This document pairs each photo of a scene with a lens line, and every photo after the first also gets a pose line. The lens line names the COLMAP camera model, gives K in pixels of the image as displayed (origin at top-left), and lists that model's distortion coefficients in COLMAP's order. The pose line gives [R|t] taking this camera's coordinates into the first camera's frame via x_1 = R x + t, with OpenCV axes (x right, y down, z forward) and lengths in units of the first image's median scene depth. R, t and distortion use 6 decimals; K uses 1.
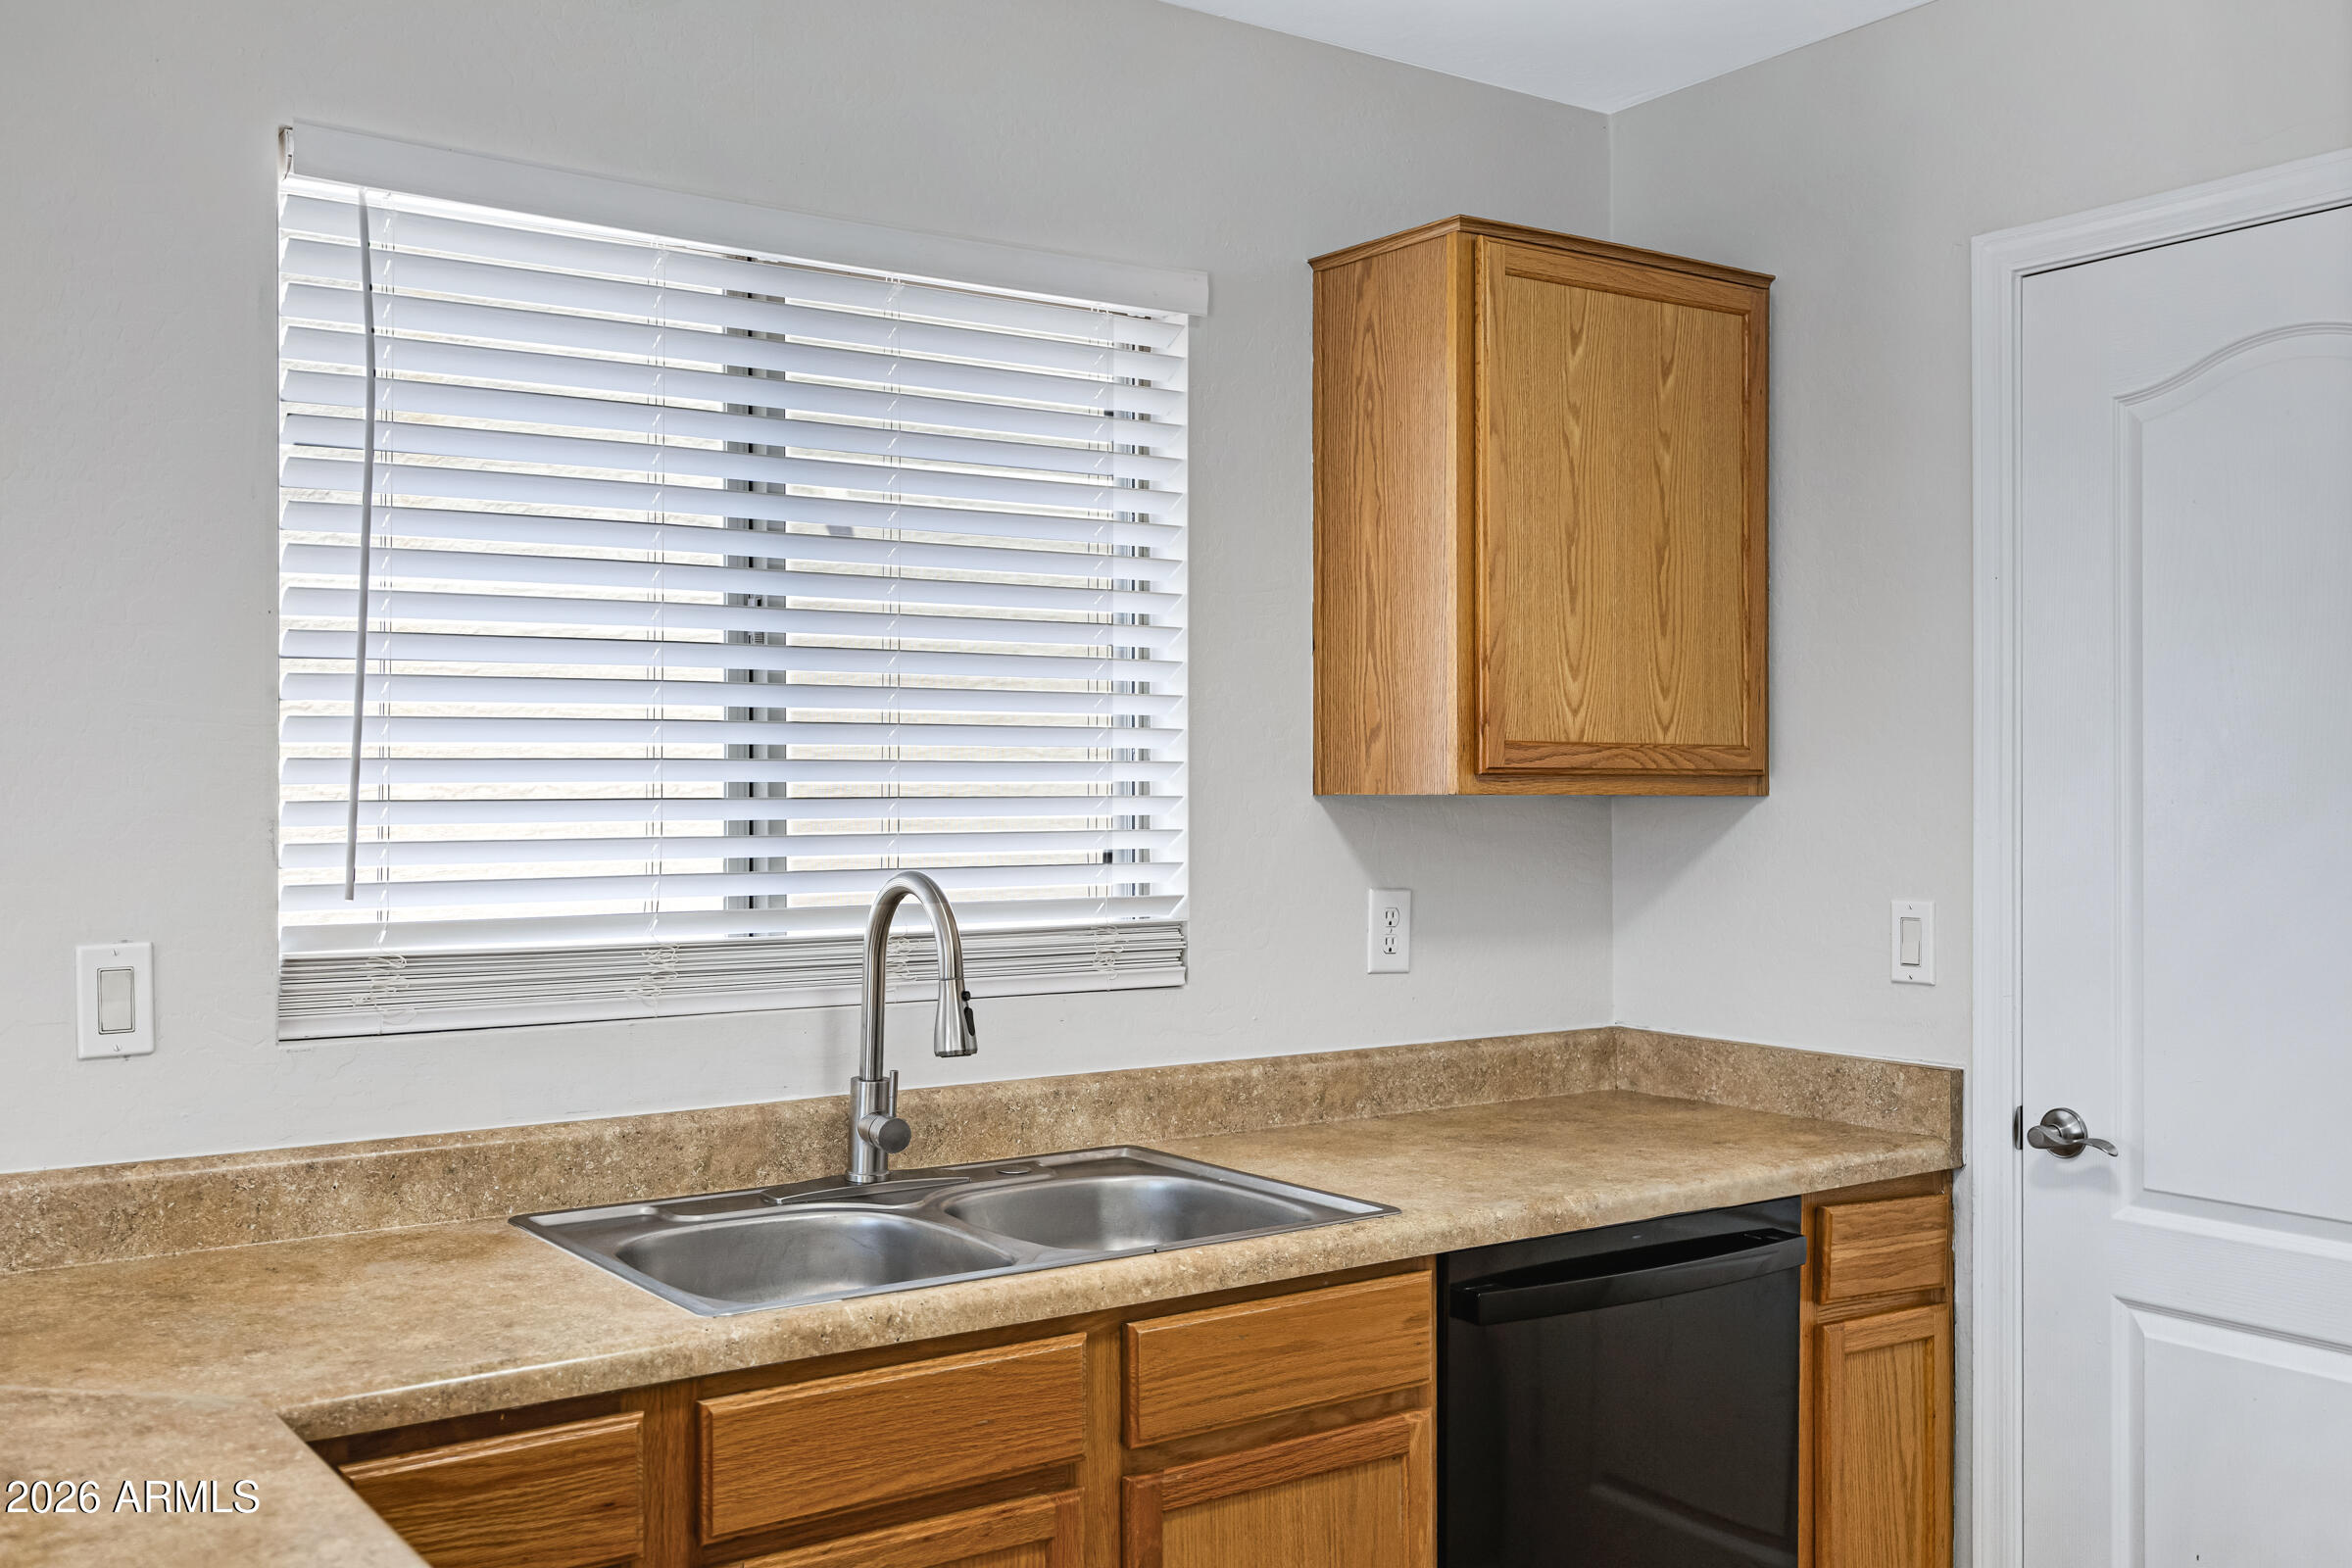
lens RADIAL K [[2207.2, 0, 1185.2], [0, 2207.2, 784.3], [0, 0, 1]] dist [0.021947, 0.000000]
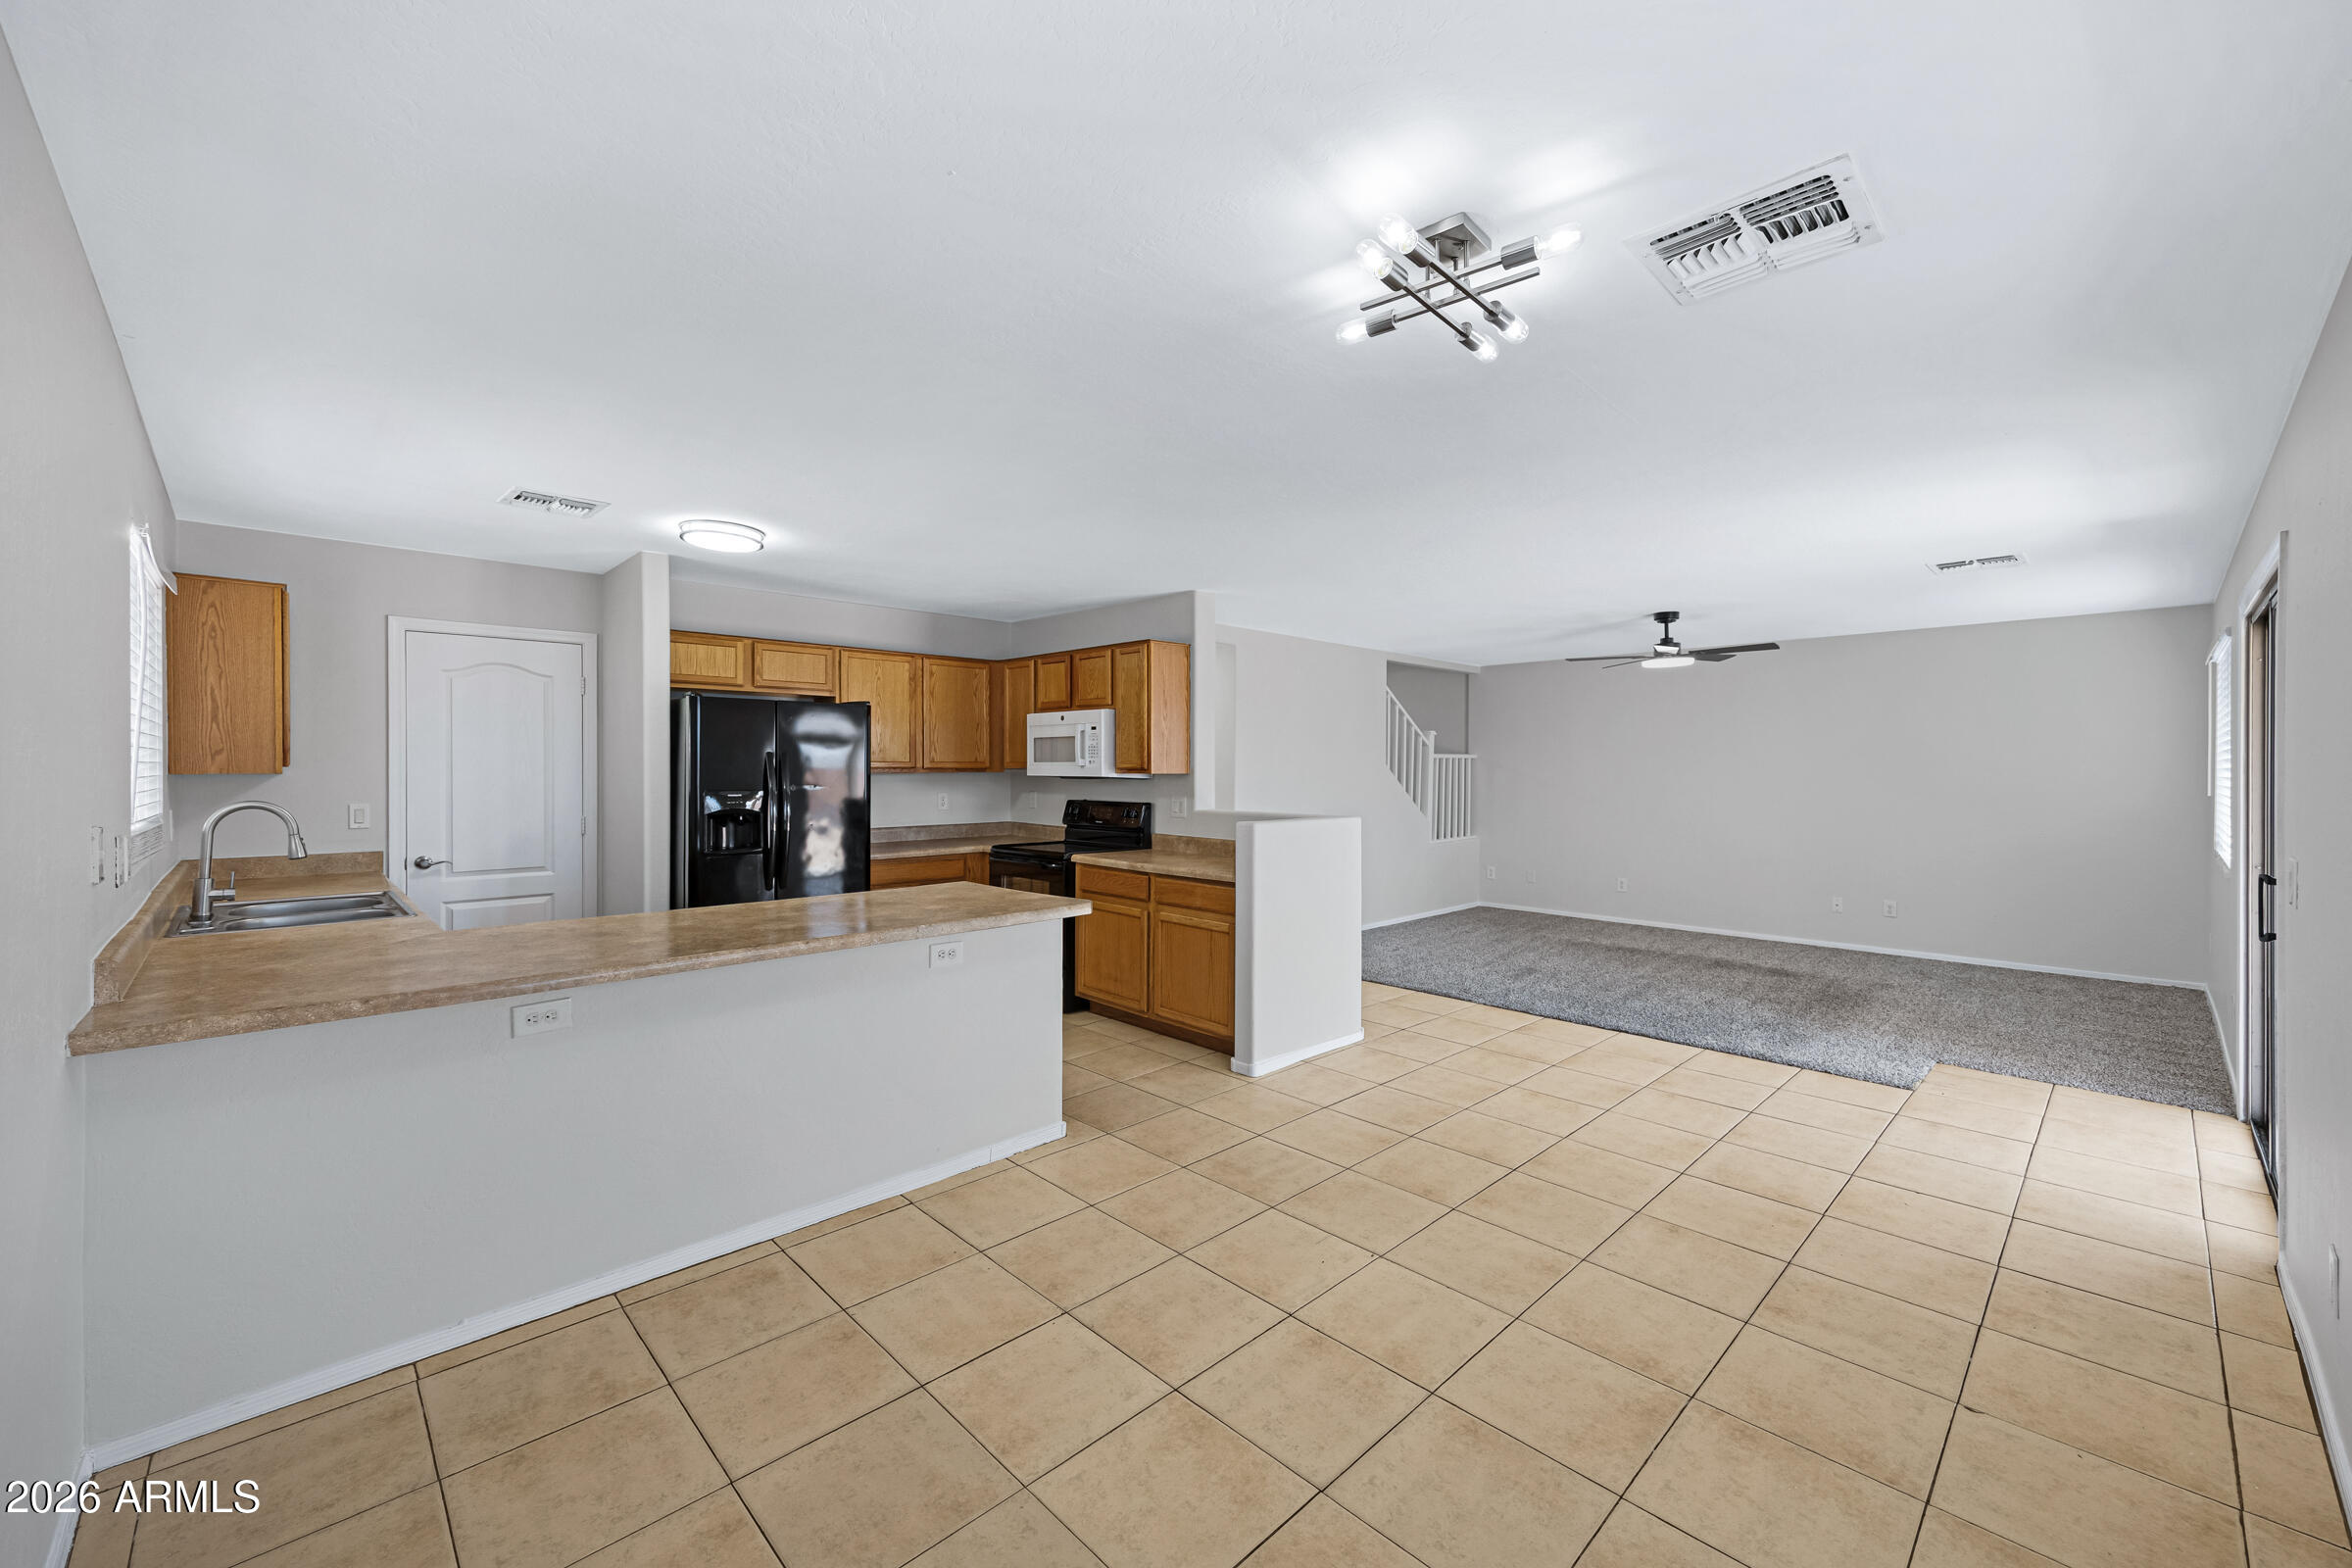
lens RADIAL K [[920.7, 0, 1206.2], [0, 920.7, 776.3], [0, 0, 1]] dist [0.019616, -0.000582]
pose [[-0.181750, -0.007476, 0.983316, -1.397210], [-0.002121, 0.999972, 0.007210, -0.003759], [-0.983342, -0.000775, -0.181761, -0.017970]]
